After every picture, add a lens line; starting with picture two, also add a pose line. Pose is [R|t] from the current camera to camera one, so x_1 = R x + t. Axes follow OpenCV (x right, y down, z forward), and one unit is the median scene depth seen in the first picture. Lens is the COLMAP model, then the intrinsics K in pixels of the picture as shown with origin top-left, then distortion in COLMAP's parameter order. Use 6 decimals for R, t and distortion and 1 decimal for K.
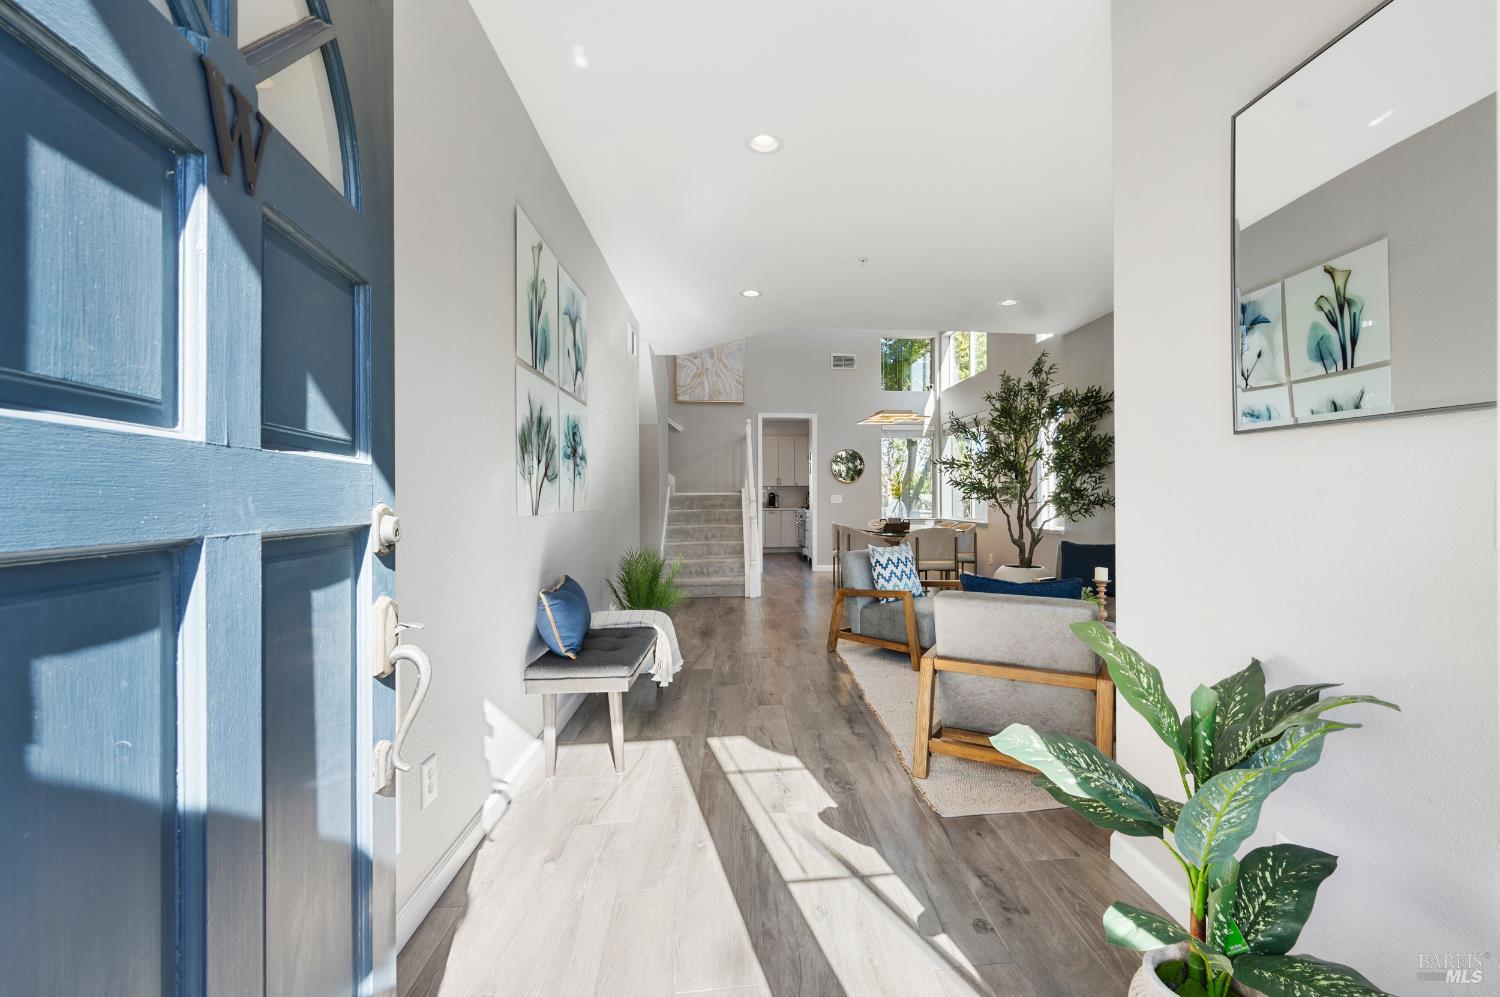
lens RADIAL K [[665.6, 0, 781.9], [0, 665.6, 497.2], [0, 0, 1]] dist [0.000769, 0.000018]
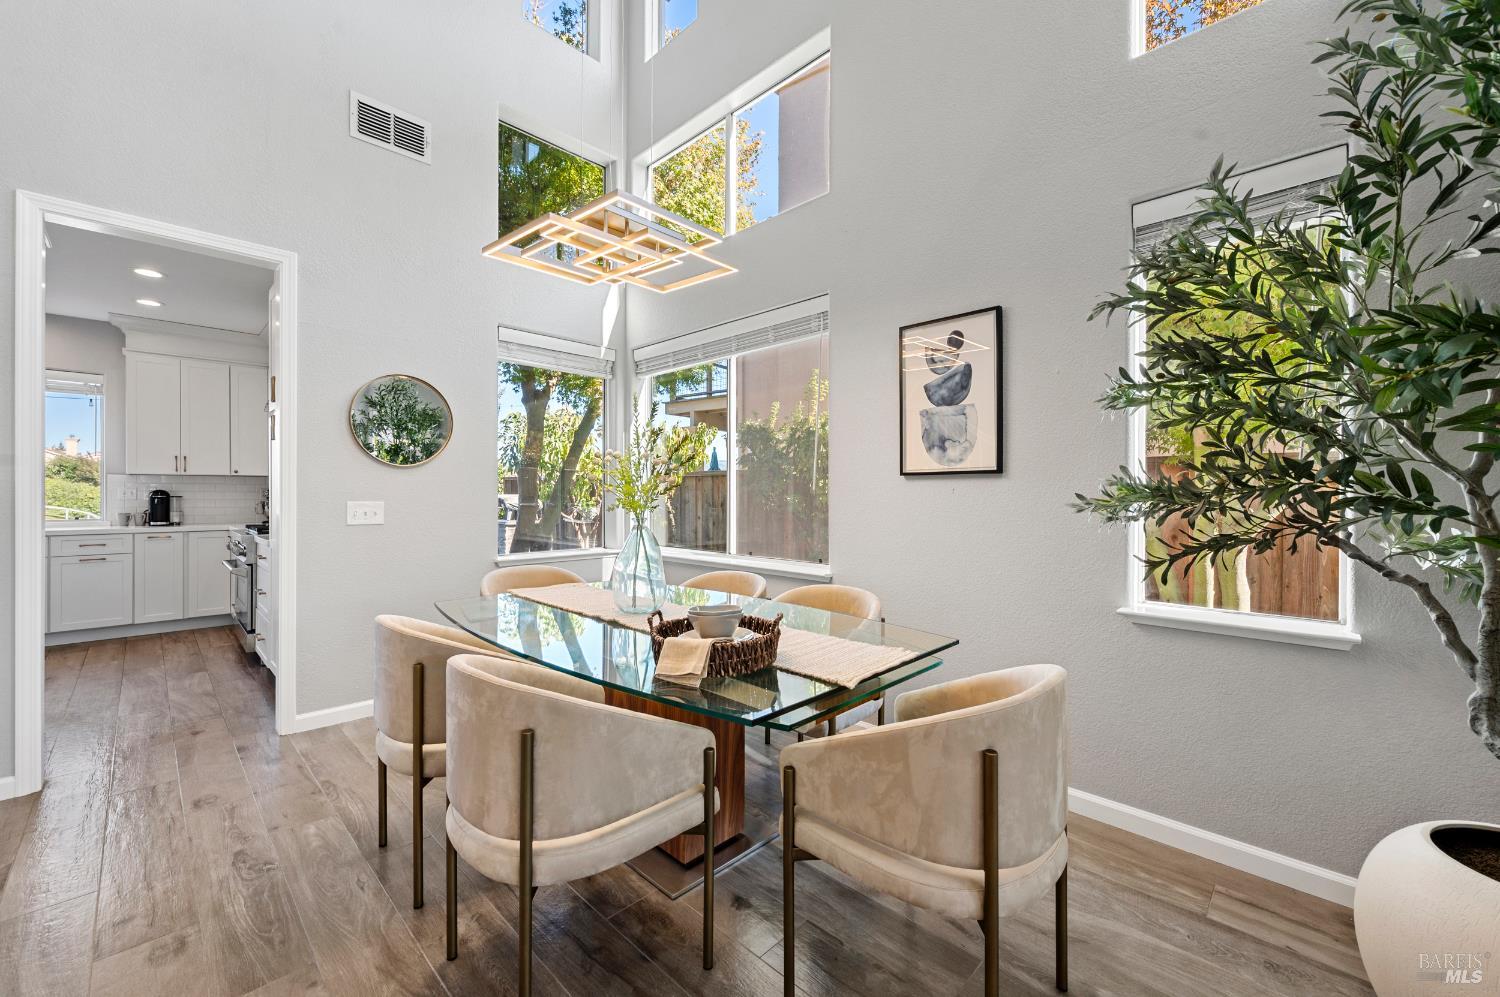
lens RADIAL K [[589.8, 0, 745.4], [0, 589.8, 495.9], [0, 0, 1]] dist [-0.002786, 0.000935]
pose [[0.756111, 0.003518, 0.654434, 0.029991], [-0.006955, 0.999972, 0.002660, -0.008400], [-0.654407, -0.006562, 0.756114, 0.641222]]
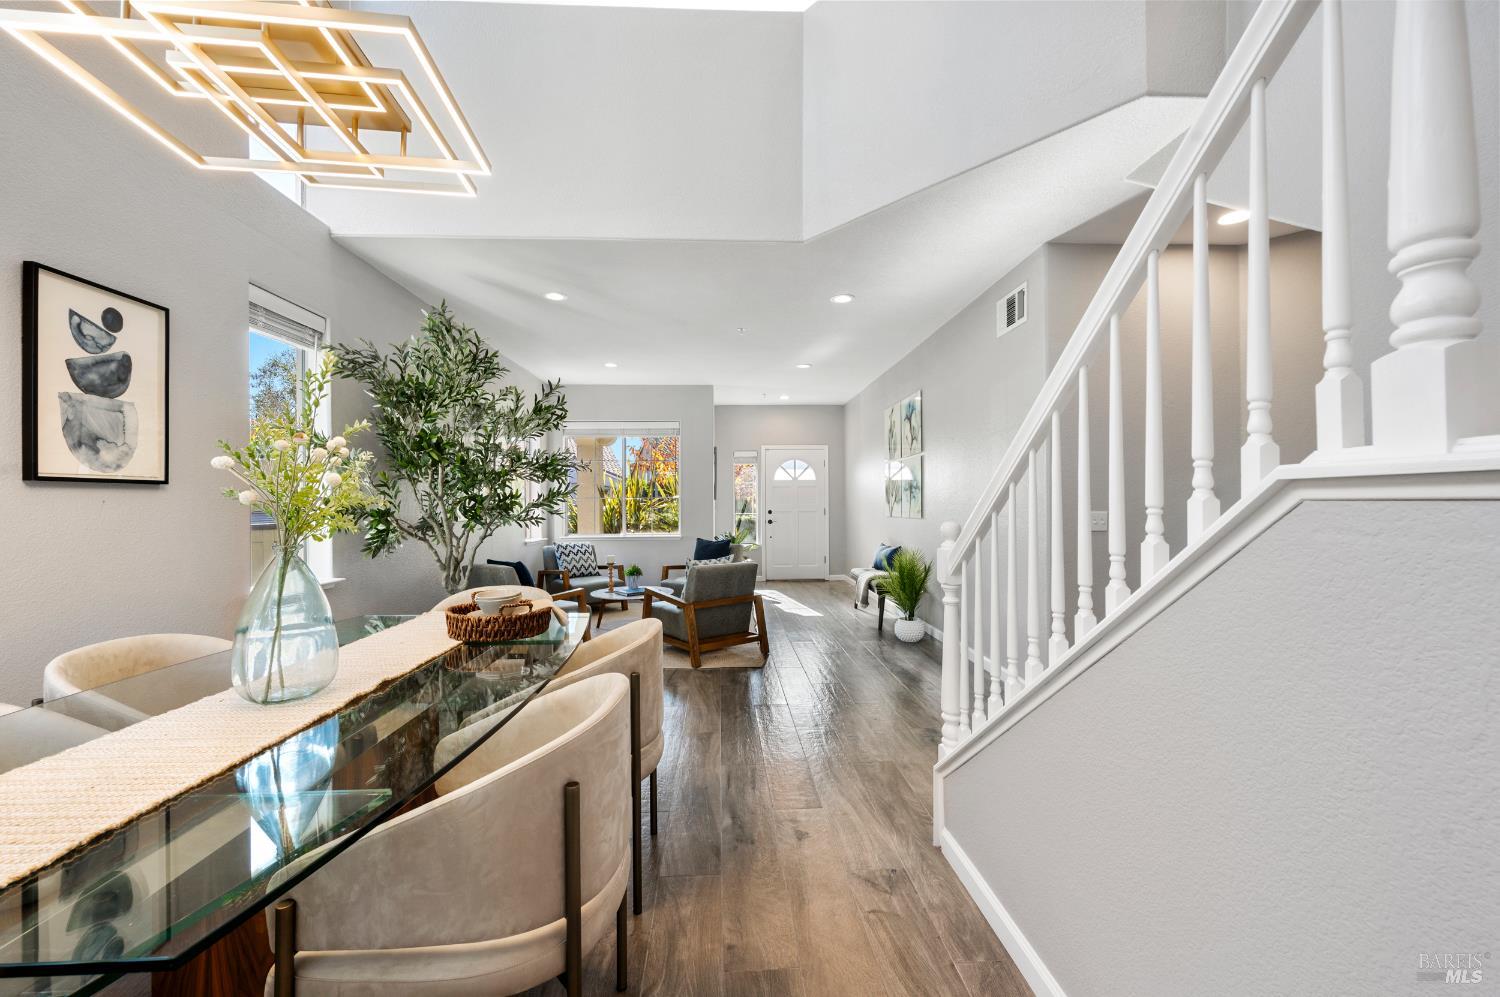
lens RADIAL K [[589.8, 0, 749.5], [0, 589.8, 502.6], [0, 0, 1]] dist [-0.002786, 0.000935]
pose [[-0.999503, 0.008467, 0.030367, 0.033718], [0.008314, 0.999952, -0.005164, -0.007871], [-0.030409, -0.004909, -0.999525, 0.972974]]
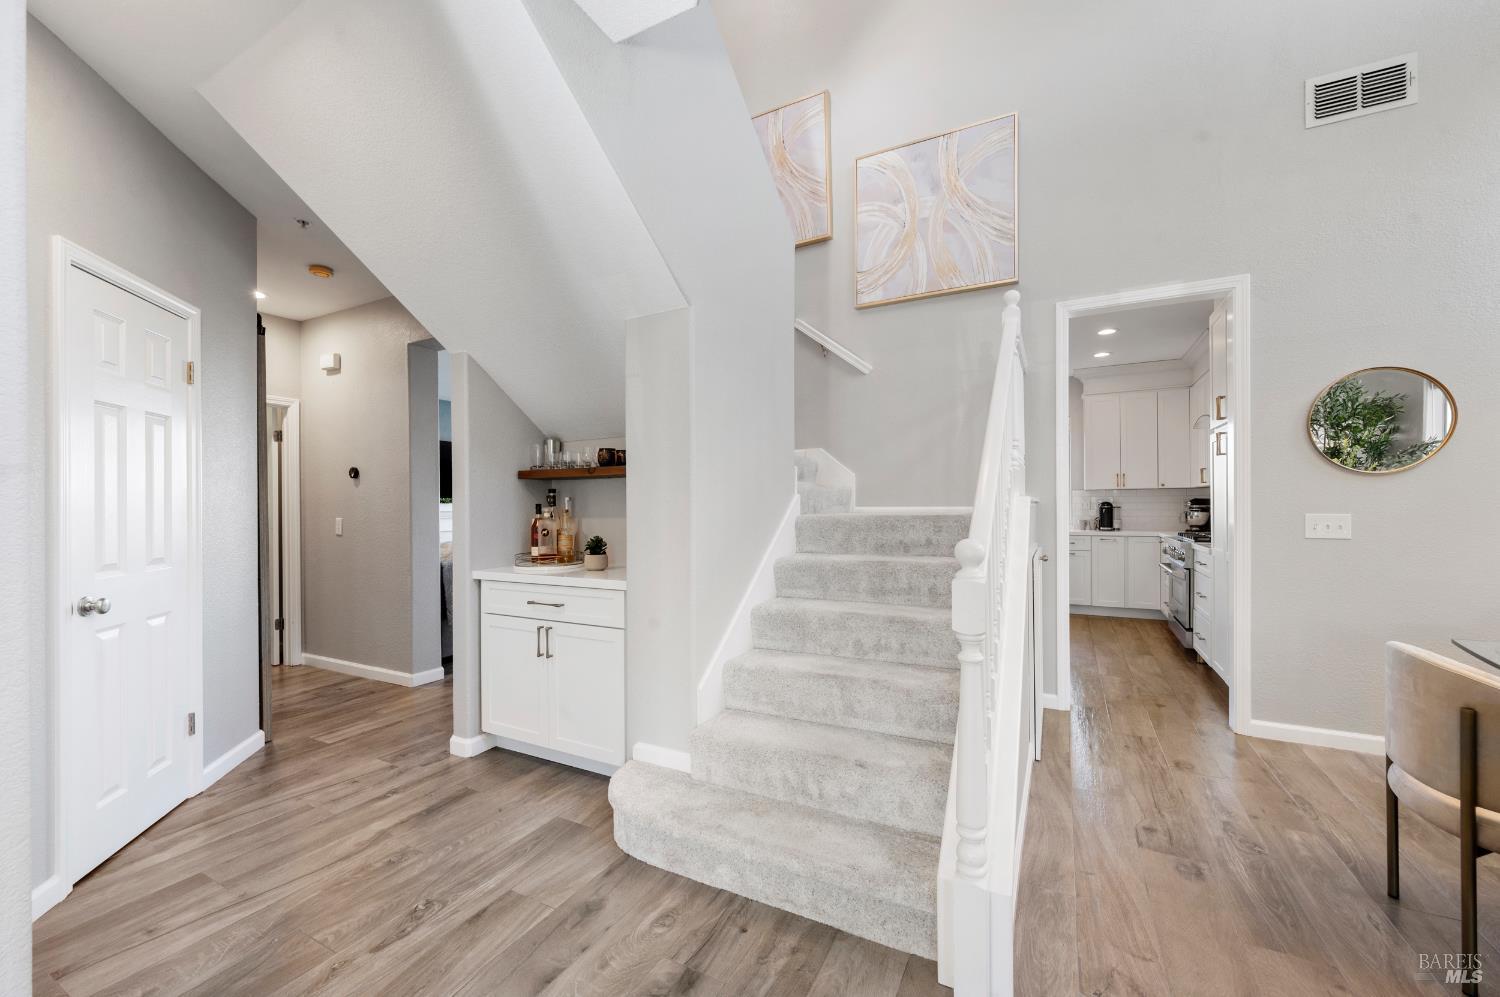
lens RADIAL K [[589.8, 0, 755.4], [0, 589.8, 505.4], [0, 0, 1]] dist [-0.002786, 0.000935]
pose [[0.845373, -0.001114, -0.534176, -0.000728], [0.004657, 0.999975, 0.005285, -0.010080], [0.534157, -0.006955, 0.845357, 0.616043]]
